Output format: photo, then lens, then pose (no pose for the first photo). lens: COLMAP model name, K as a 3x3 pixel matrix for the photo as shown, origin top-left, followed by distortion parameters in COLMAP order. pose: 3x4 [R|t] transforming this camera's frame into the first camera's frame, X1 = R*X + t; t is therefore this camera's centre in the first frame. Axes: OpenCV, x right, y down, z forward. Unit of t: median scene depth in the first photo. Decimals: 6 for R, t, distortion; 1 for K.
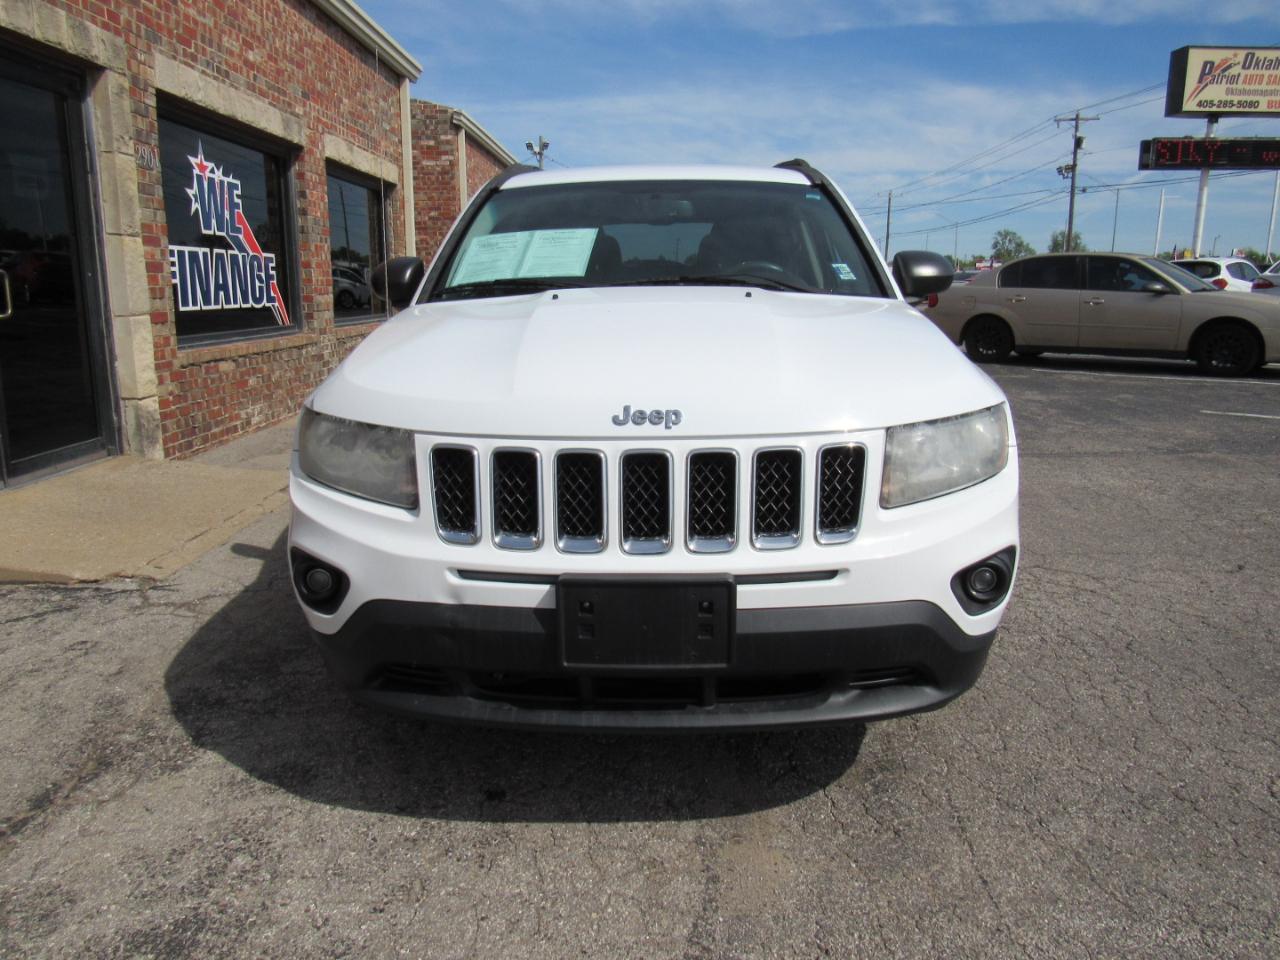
lens RADIAL K [[913.7, 0, 641.4], [0, 913.7, 471.2], [0, 0, 1]] dist [-0.033637, 0.011471]
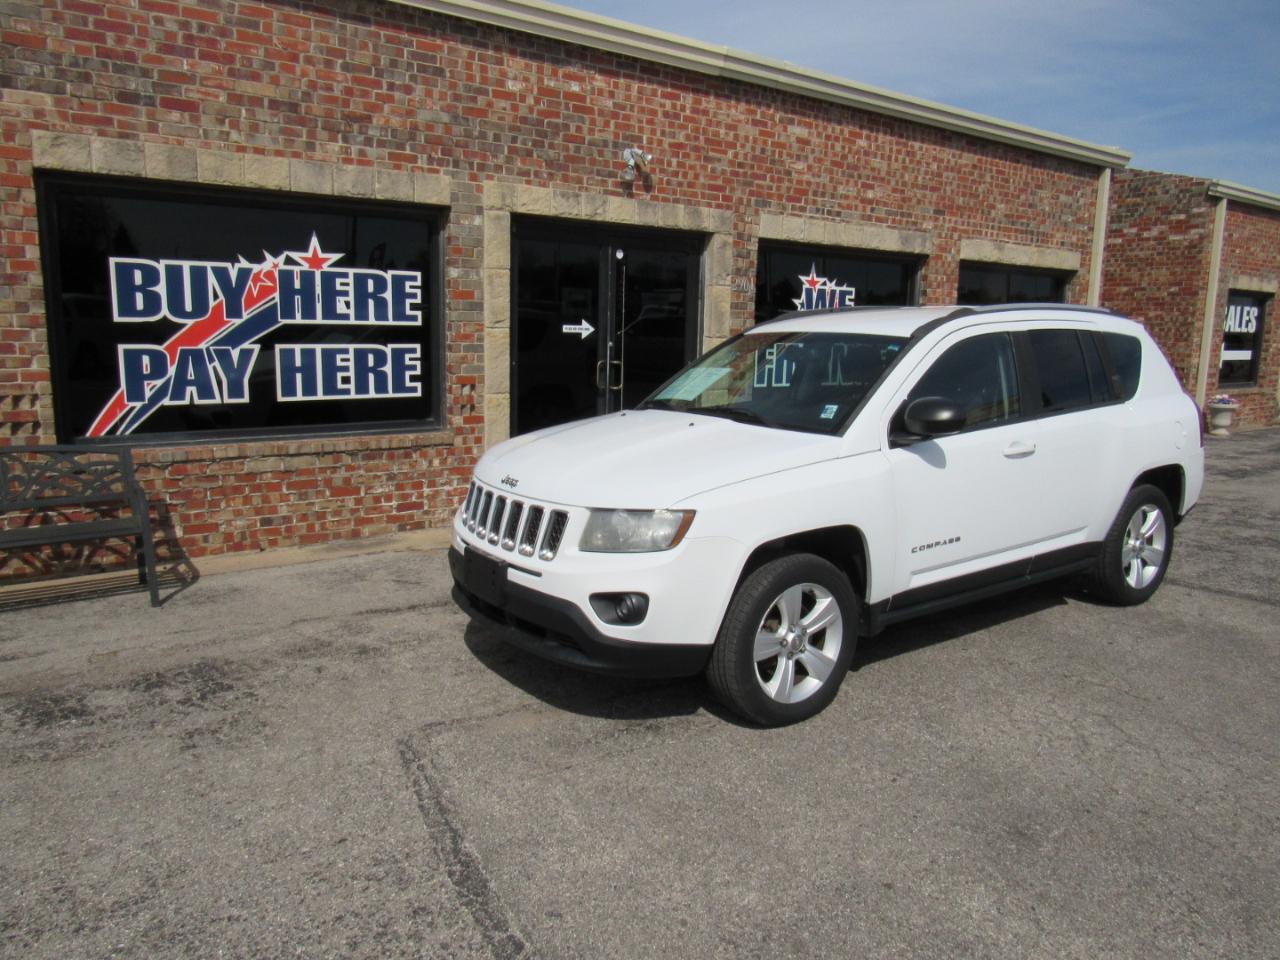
lens RADIAL K [[913.7, 0, 638.4], [0, 913.7, 473.4], [0, 0, 1]] dist [-0.033637, 0.011471]
pose [[0.592850, 0.138027, -0.793396, 0.863034], [-0.179153, 0.983119, 0.037164, -0.097428], [0.785133, 0.120107, 0.607570, -0.020139]]
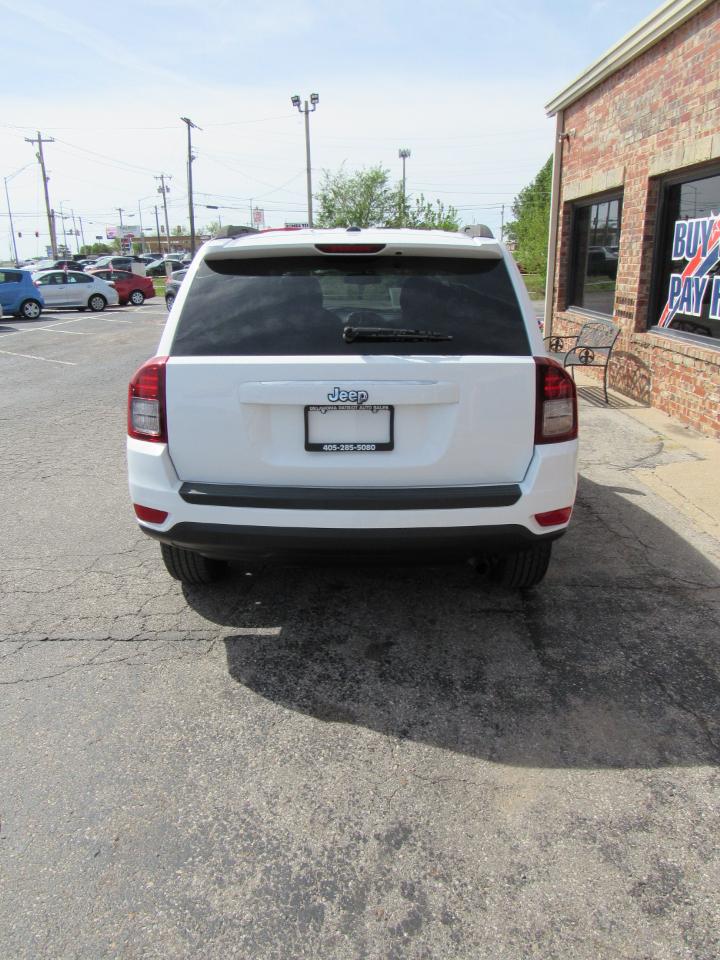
lens RADIAL K [[685.3, 0, 359.3], [0, 685.3, 482.7], [0, 0, 1]] dist [-0.033637, 0.011471]
pose [[-0.999923, 0.012371, 0.000429, 0.026320], [0.010976, 0.870063, 0.492819, -0.541128], [0.005723, 0.492786, -0.870132, 2.153091]]
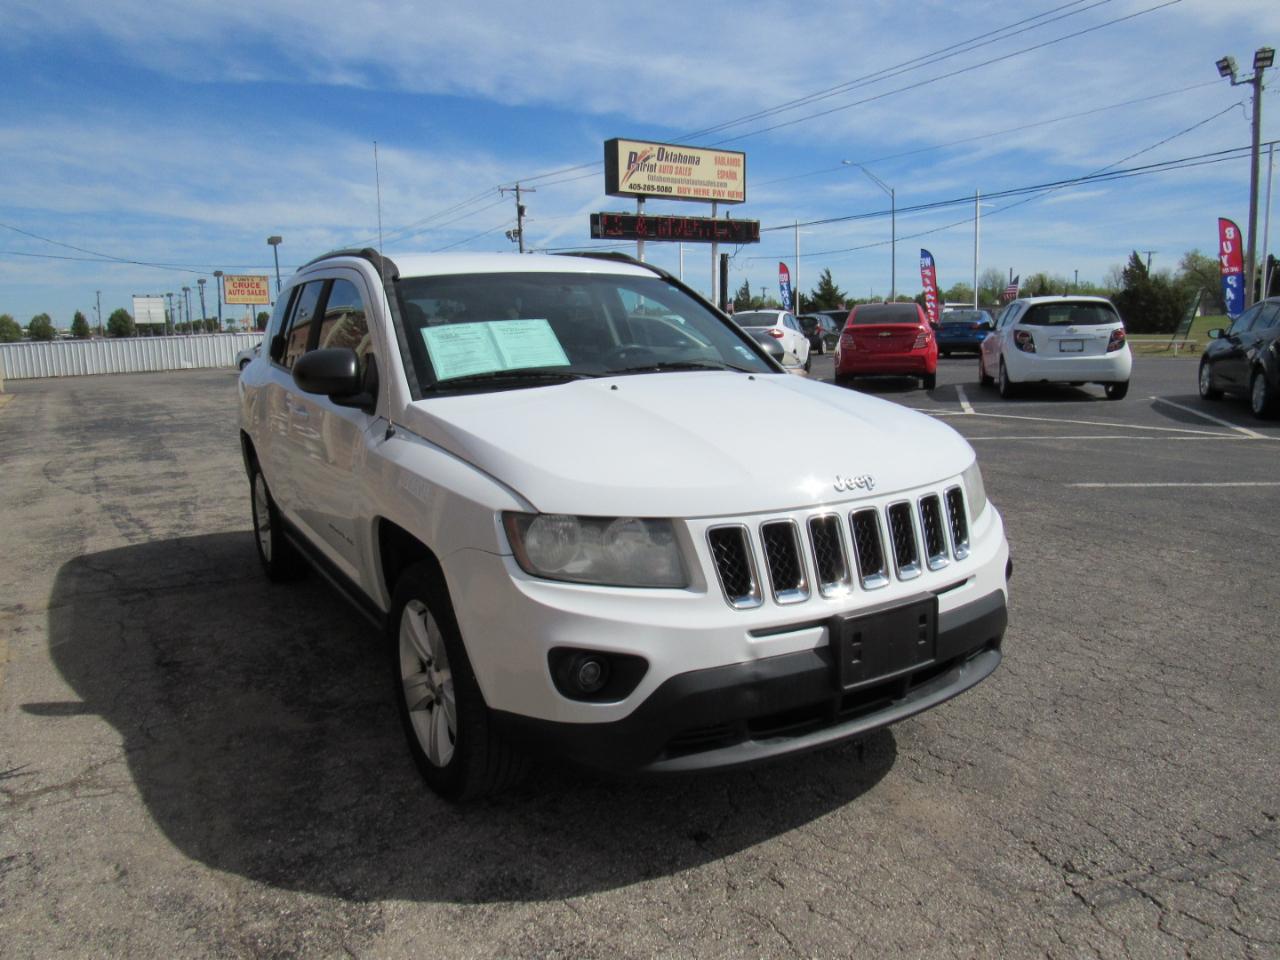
lens RADIAL K [[913.7, 0, 635.2], [0, 913.7, 472.1], [0, 0, 1]] dist [-0.033637, 0.011471]
pose [[0.836951, -0.099520, 0.538153, -0.440403], [0.129807, 0.991366, -0.018548, -0.042254], [-0.531661, 0.085380, 0.842643, 0.038830]]
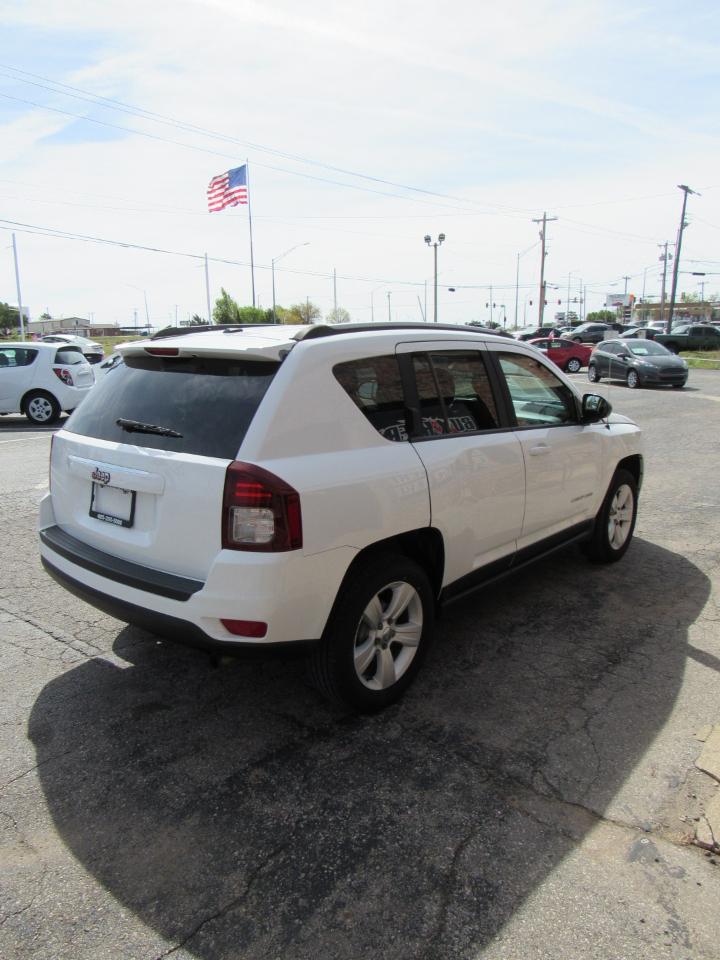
lens RADIAL K [[685.3, 0, 356.8], [0, 685.3, 484.8], [0, 0, 1]] dist [-0.033637, 0.011471]
pose [[-0.771180, -0.124650, 0.624294, -0.636552], [0.142799, 0.921785, 0.360445, -0.519330], [-0.620395, 0.367116, -0.693063, 1.915140]]
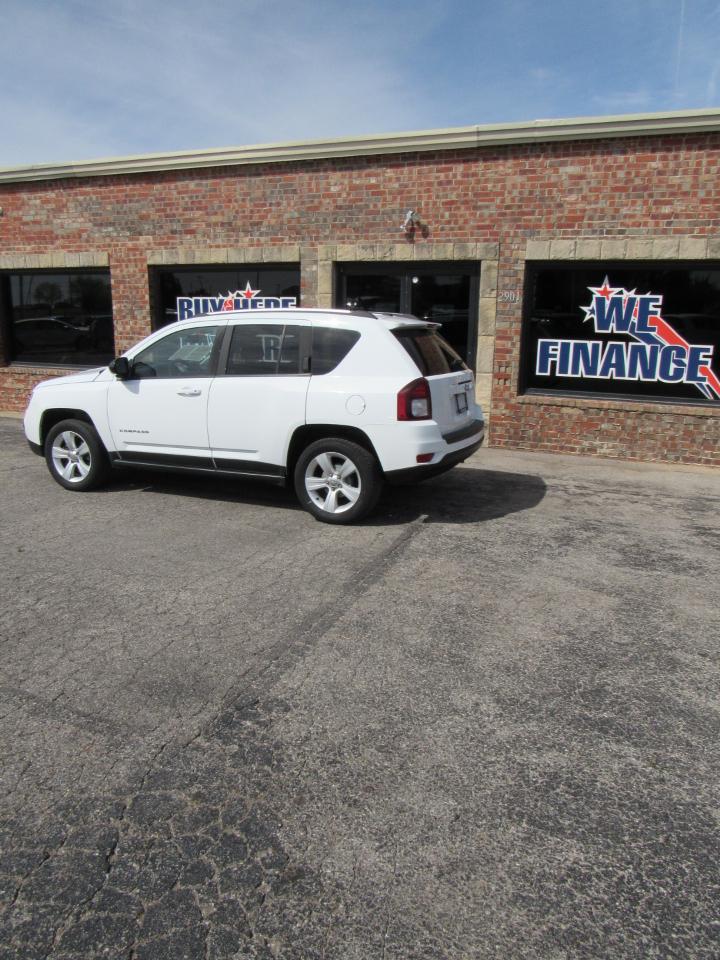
lens RADIAL K [[685.3, 0, 361.9], [0, 685.3, 479.0], [0, 0, 1]] dist [-0.033637, 0.011471]
pose [[-0.363680, 0.202438, -0.909261, 1.514944], [-0.206006, 0.934454, 0.290444, -0.503071], [0.908459, 0.292942, -0.298139, 1.868280]]
